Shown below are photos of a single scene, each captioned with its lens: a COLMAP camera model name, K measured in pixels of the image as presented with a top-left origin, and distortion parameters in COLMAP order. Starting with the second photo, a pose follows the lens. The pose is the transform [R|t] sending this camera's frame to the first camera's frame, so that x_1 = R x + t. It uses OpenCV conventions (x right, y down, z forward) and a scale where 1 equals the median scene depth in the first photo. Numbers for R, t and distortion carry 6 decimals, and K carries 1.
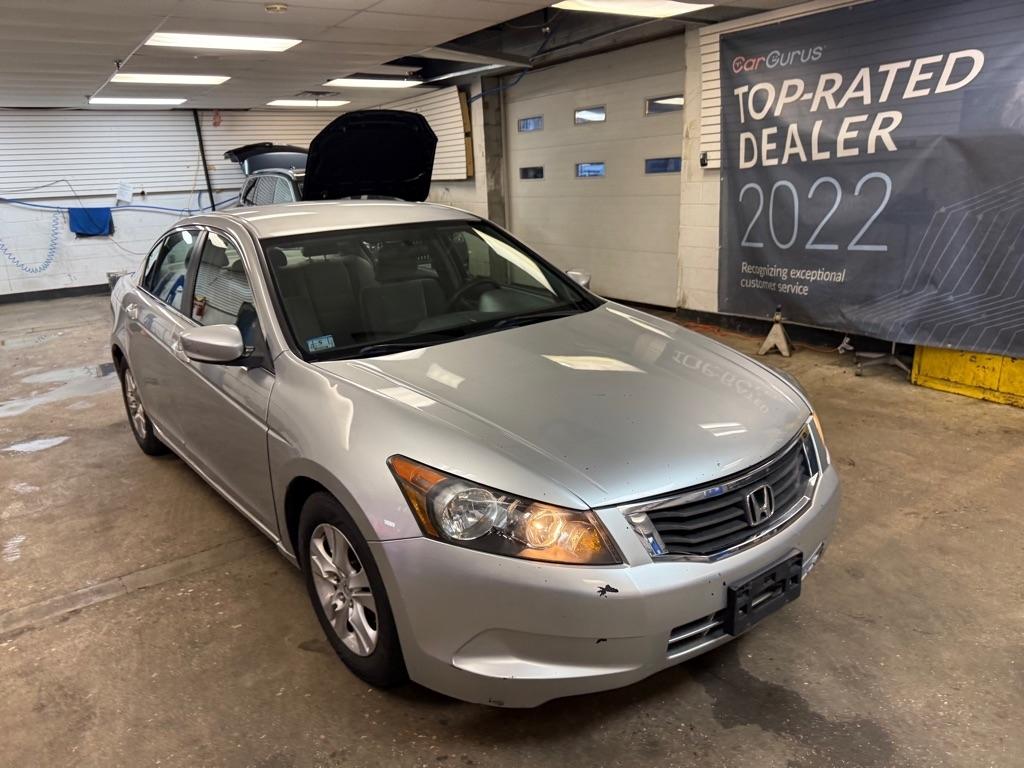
lens RADIAL K [[724.5, 0, 509.9], [0, 724.5, 388.2], [0, 0, 1]] dist [0.022449, -0.031531]
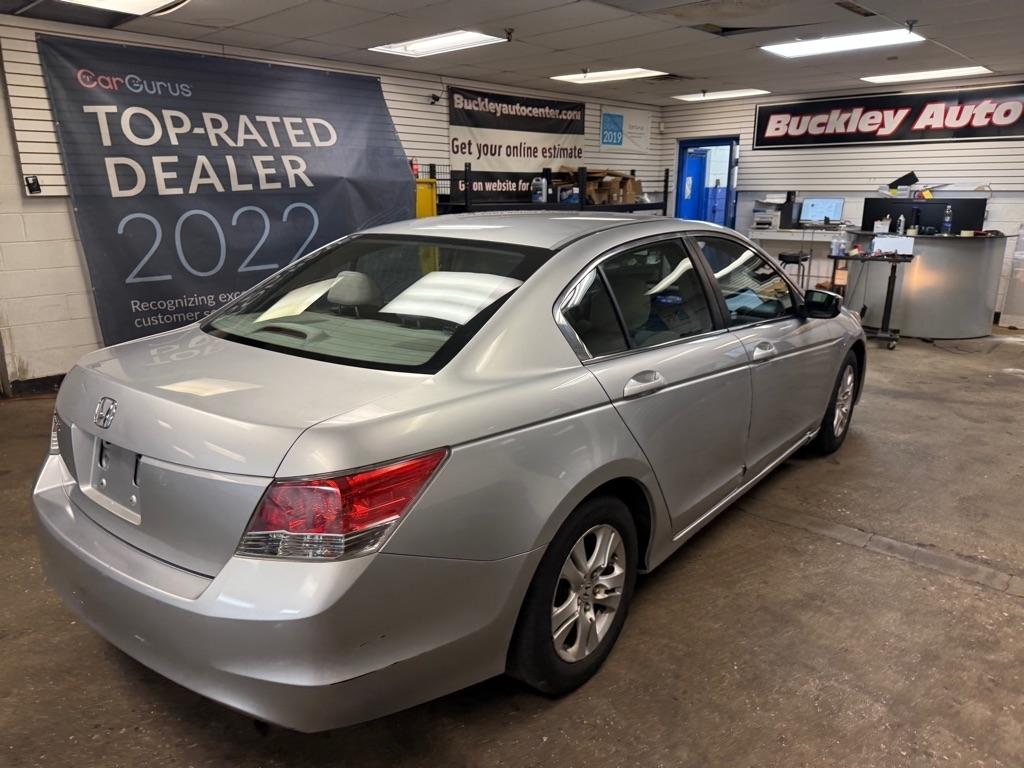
lens RADIAL K [[724.5, 0, 497.6], [0, 724.5, 385.2], [0, 0, 1]] dist [0.022449, -0.031531]
pose [[-0.205644, -0.209675, 0.955901, -0.667170], [0.289186, 0.920137, 0.264043, -0.188517], [-0.934923, 0.330733, -0.128586, 0.746905]]
